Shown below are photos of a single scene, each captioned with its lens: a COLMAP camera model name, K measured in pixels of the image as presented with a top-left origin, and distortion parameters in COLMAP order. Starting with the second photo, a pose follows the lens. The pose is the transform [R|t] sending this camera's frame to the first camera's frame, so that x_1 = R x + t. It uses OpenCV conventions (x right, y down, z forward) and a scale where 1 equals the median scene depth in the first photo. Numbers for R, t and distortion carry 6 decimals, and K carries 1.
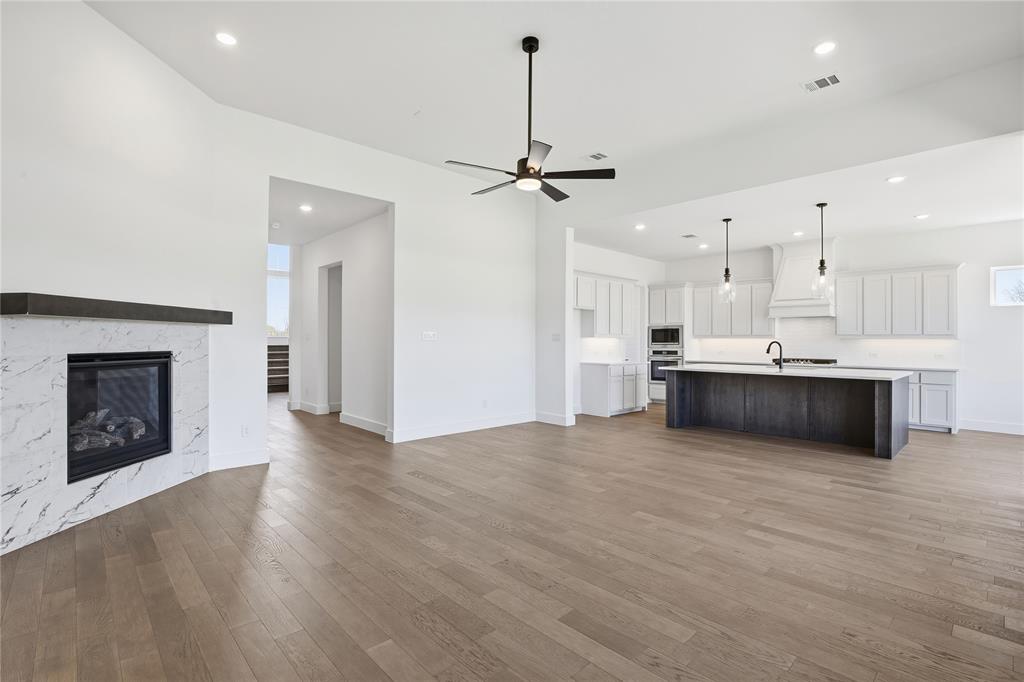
lens RADIAL K [[475.0, 0, 535.3], [0, 475.0, 336.9], [0, 0, 1]] dist [-0.031558, 0.004204]
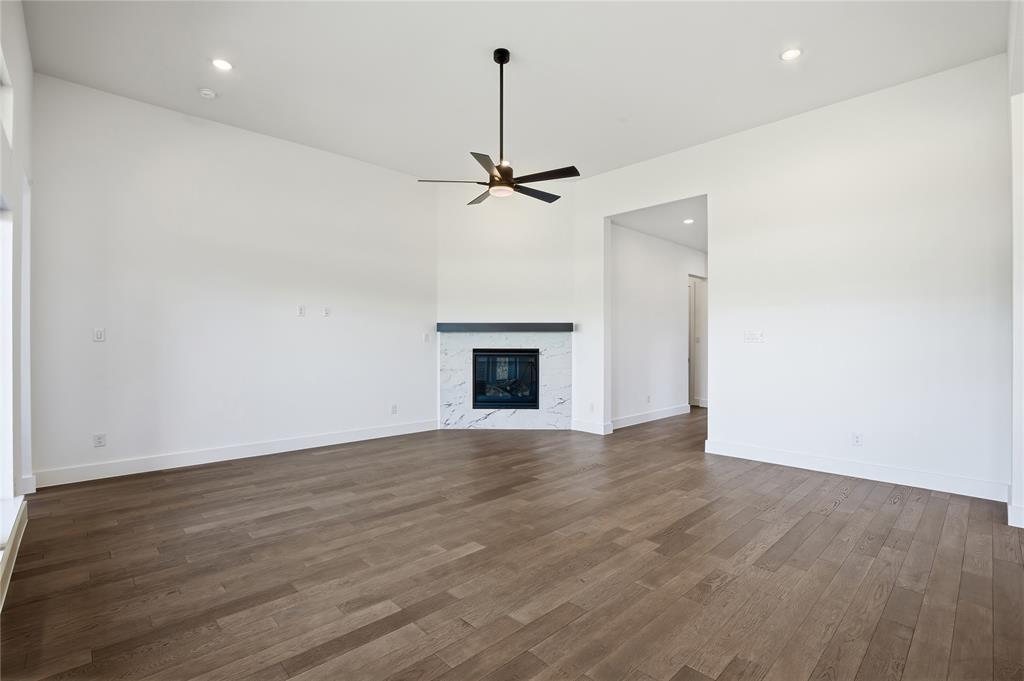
lens RADIAL K [[475.0, 0, 526.5], [0, 475.0, 342.1], [0, 0, 1]] dist [-0.031558, 0.004204]
pose [[0.001301, -0.002824, -0.999995, 1.115717], [0.008486, 0.999960, -0.002813, 0.013585], [0.999963, -0.008483, 0.001325, 1.143660]]
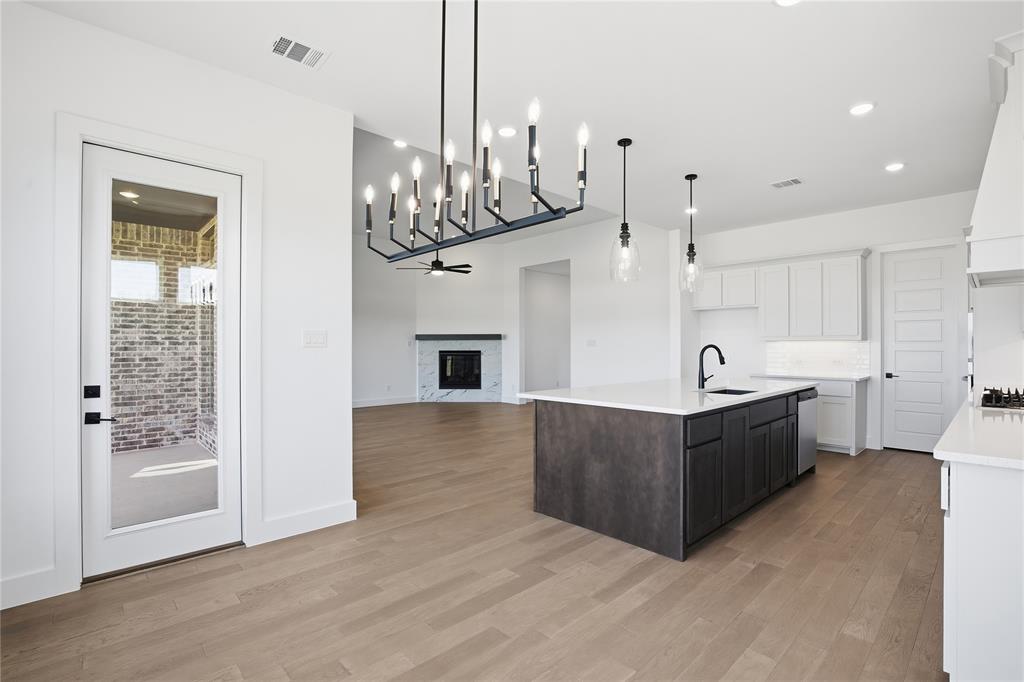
lens RADIAL K [[475.0, 0, 522.8], [0, 475.0, 342.1], [0, 0, 1]] dist [-0.031558, 0.004204]
pose [[-0.013236, -0.012418, -0.999835, 2.281296], [0.010024, 0.999871, -0.012551, 0.022030], [0.999862, -0.010188, -0.013110, 1.527015]]
